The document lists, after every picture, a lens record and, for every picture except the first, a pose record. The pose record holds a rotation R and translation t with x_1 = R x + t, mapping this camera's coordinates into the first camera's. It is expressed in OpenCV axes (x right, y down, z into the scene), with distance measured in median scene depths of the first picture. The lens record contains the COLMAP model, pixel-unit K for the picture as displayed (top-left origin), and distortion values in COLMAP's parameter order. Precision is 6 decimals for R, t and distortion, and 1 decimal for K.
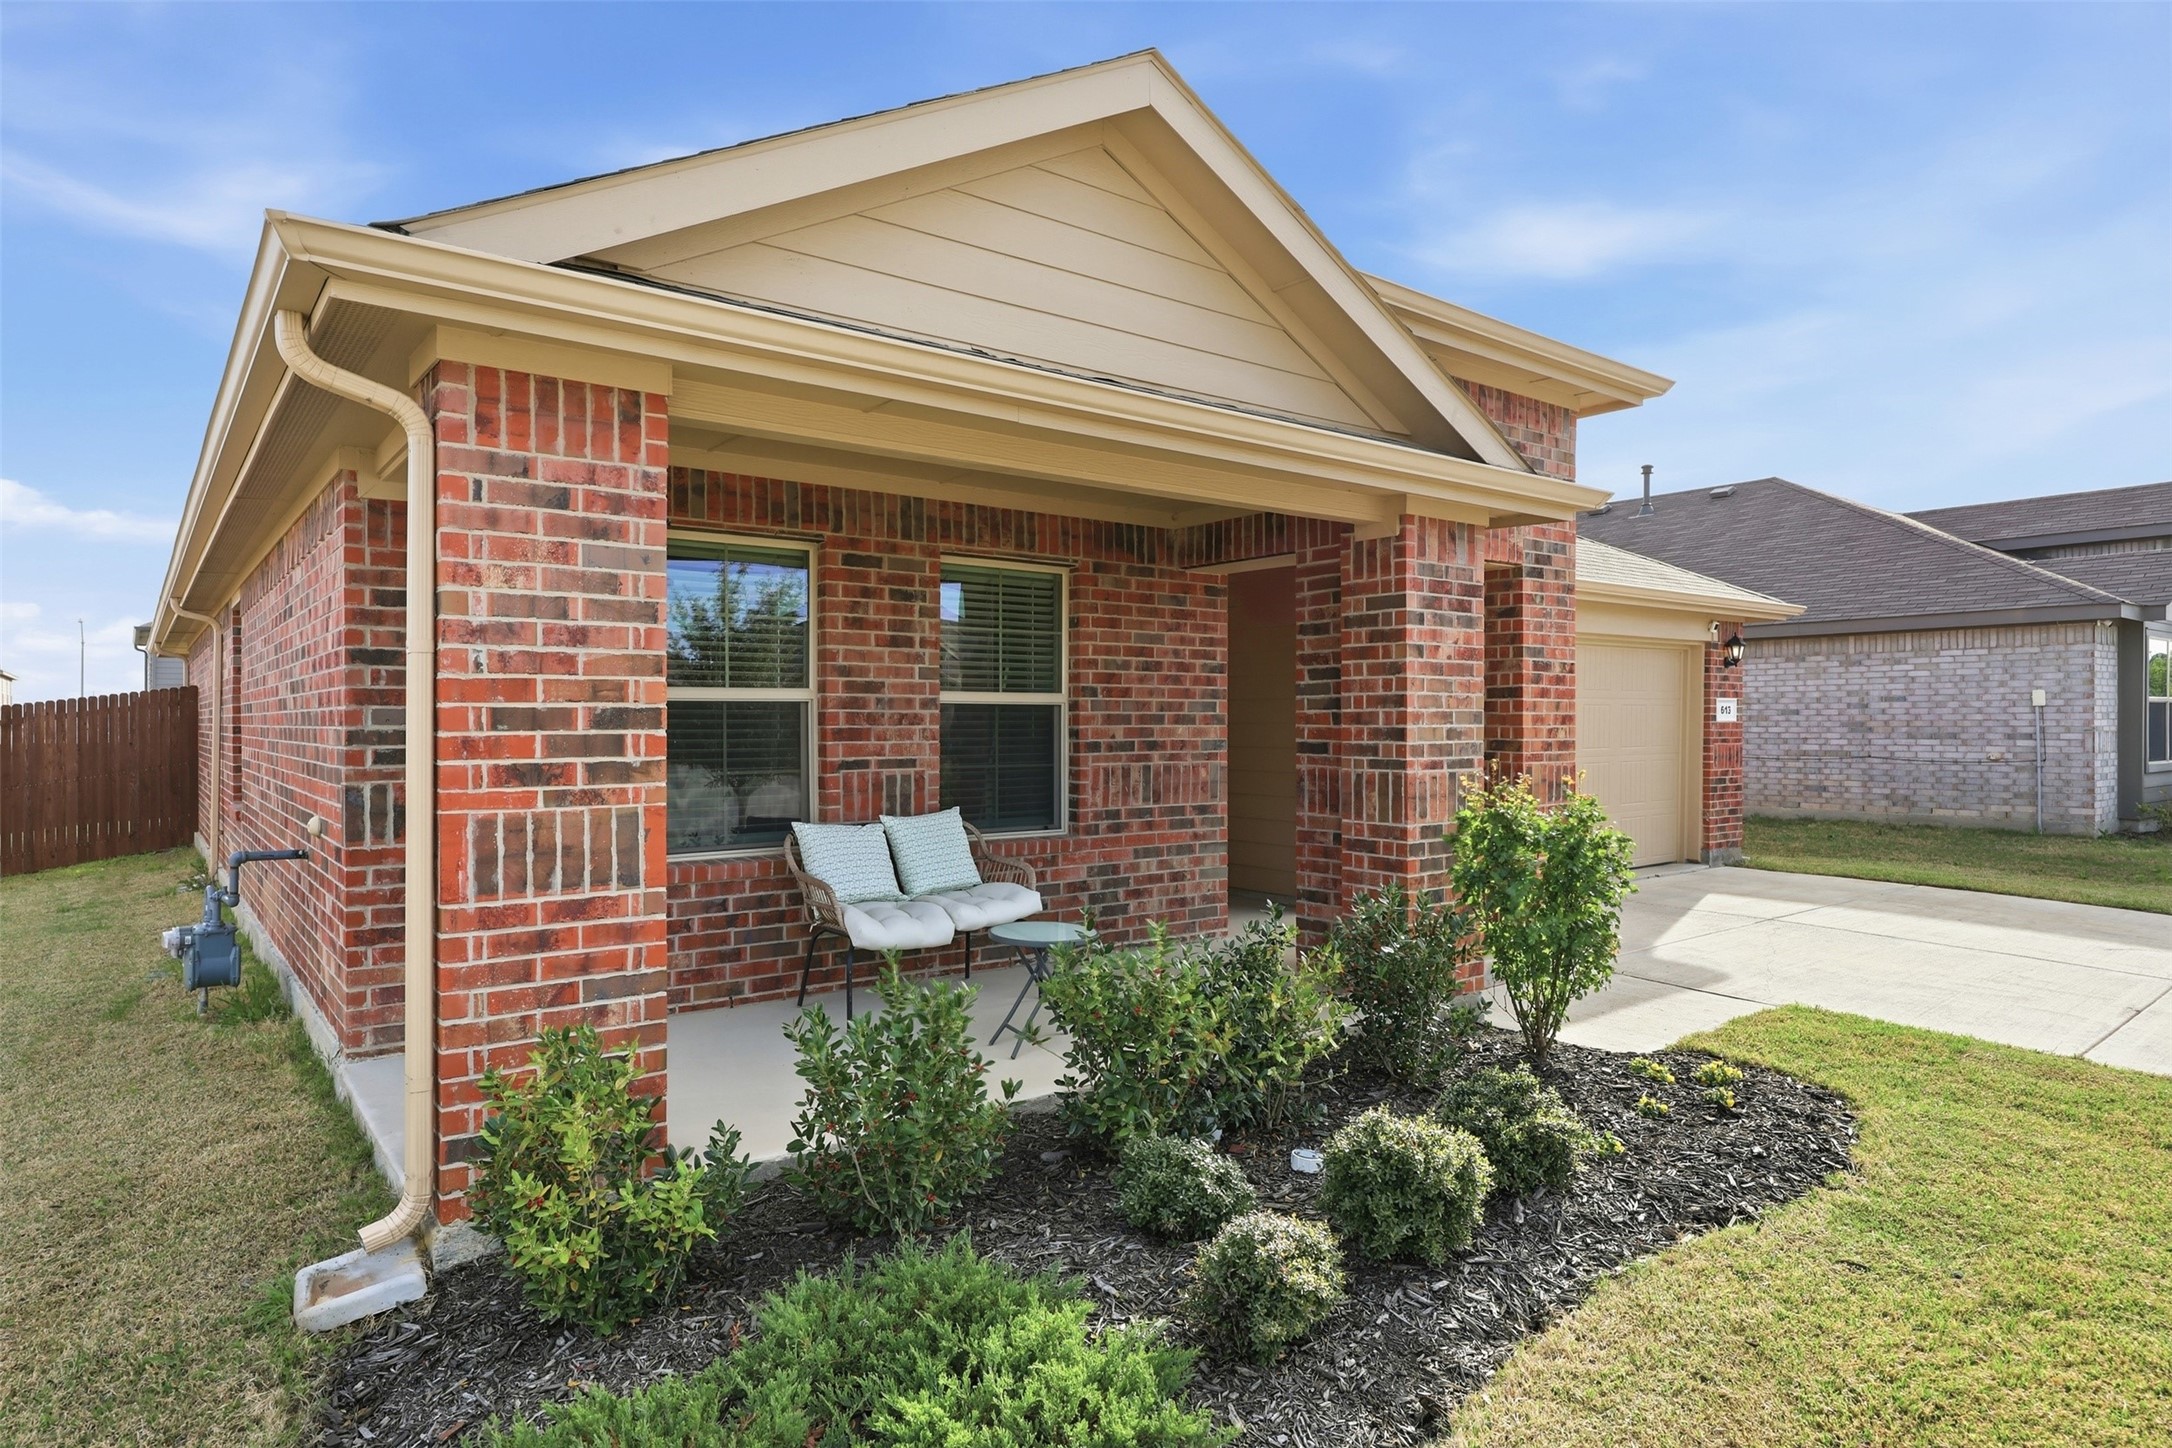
lens RADIAL K [[1247.3, 0, 1086.0], [0, 1247.3, 724.0], [0, 0, 1]] dist [0.000836, 0.000225]
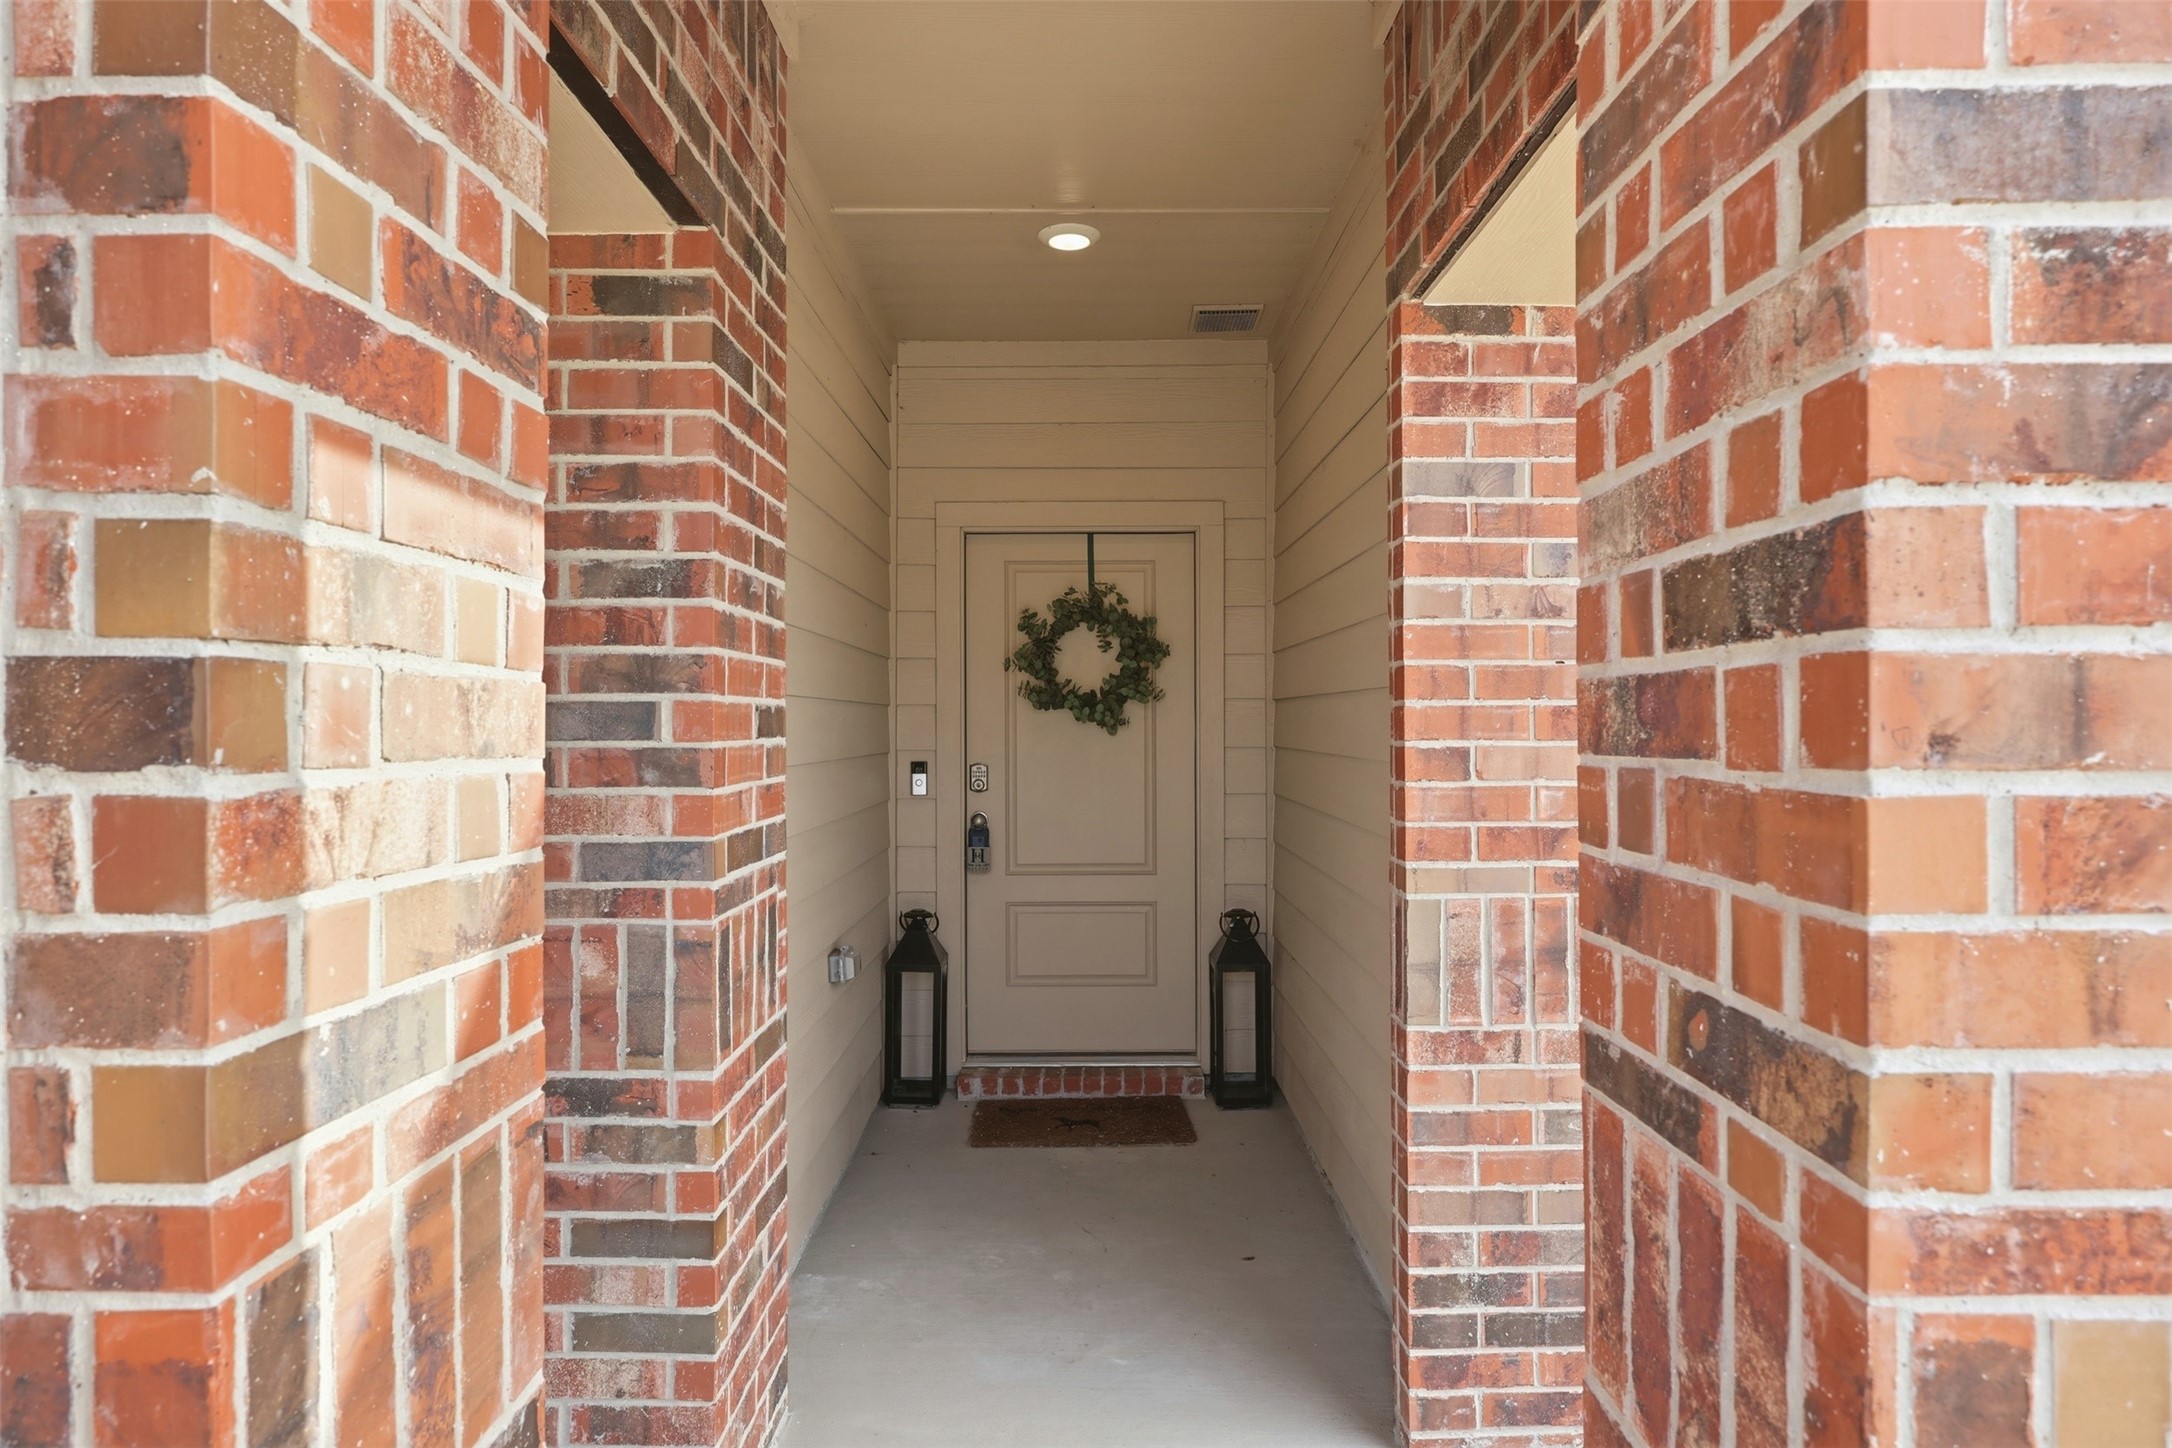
lens RADIAL K [[1239.8, 0, 1086.0], [0, 1239.8, 724.0], [0, 0, 1]] dist [-0.001110, -0.000467]
pose [[0.791570, -0.001203, -0.611077, 0.417489], [0.001763, 0.999998, 0.000315, -0.015807], [0.611075, -0.001327, 0.791571, 1.026712]]
